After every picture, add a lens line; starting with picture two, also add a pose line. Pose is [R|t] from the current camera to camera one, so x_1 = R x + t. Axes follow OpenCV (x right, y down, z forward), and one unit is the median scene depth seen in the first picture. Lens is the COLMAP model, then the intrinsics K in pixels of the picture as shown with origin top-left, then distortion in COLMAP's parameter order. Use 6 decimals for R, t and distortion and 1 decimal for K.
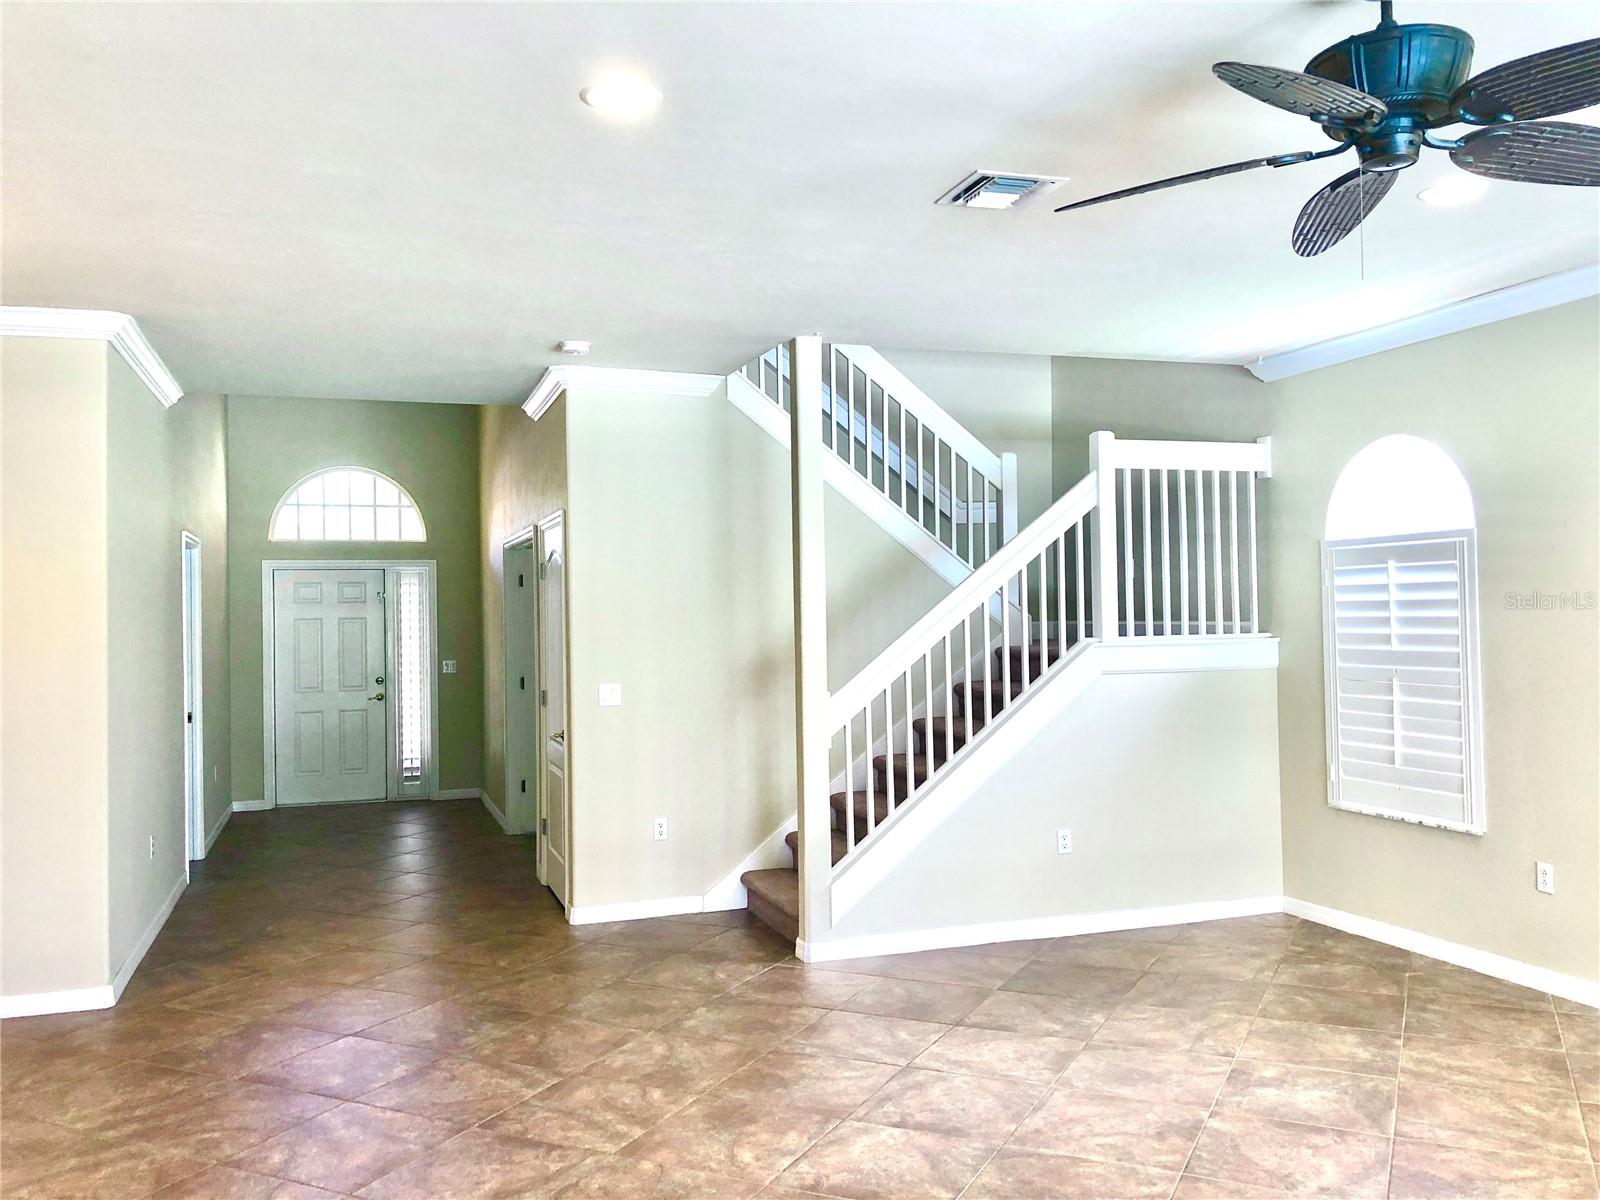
lens RADIAL K [[1293.8, 0, 805.9], [0, 1293.8, 601.4], [0, 0, 1]] dist [0.066160, -0.005644]
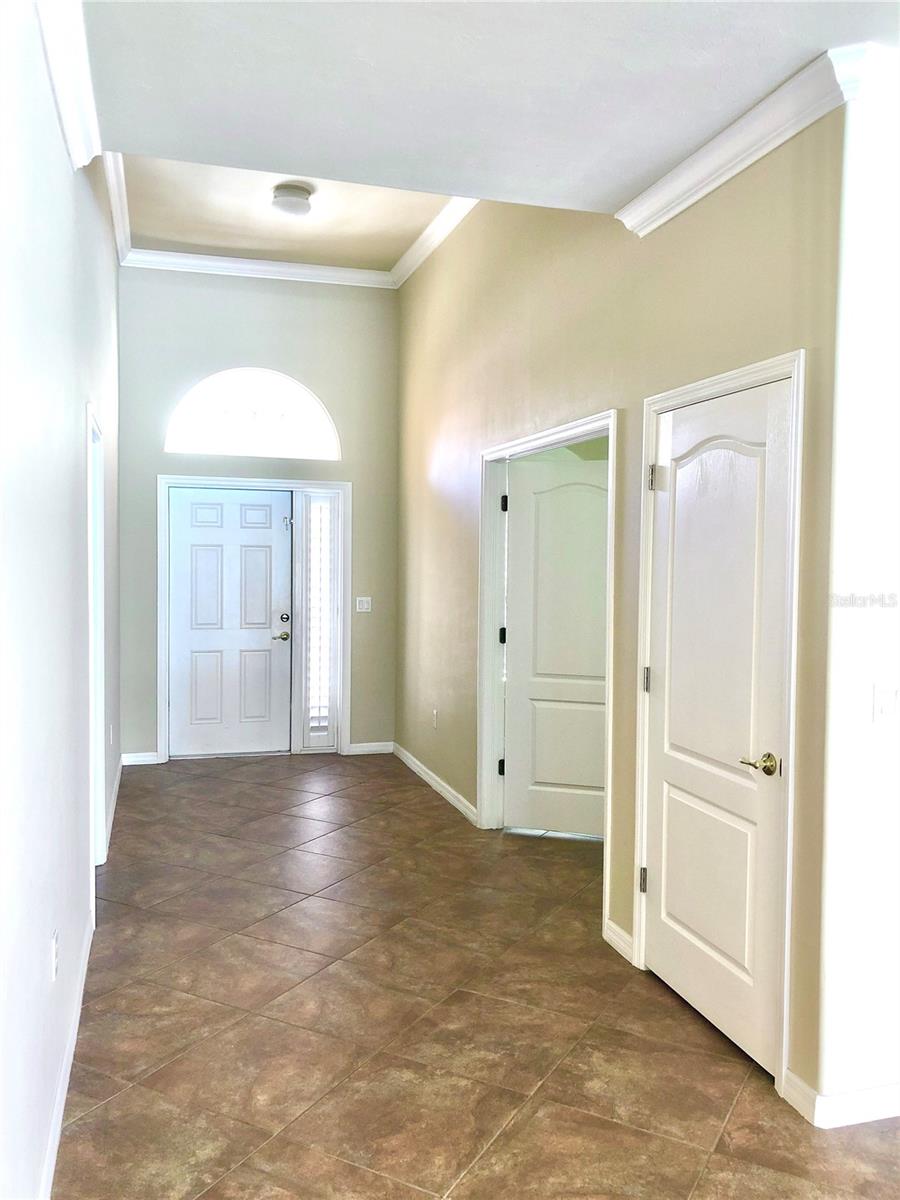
lens RADIAL K [[970.4, 0, 490.8], [0, 970.4, 596.3], [0, 0, 1]] dist [0.066160, -0.005644]
pose [[0.999455, 0.030711, -0.012114, -0.182219], [-0.030049, 0.998221, 0.051496, 0.008336], [0.013674, -0.051103, 0.998600, 0.348676]]
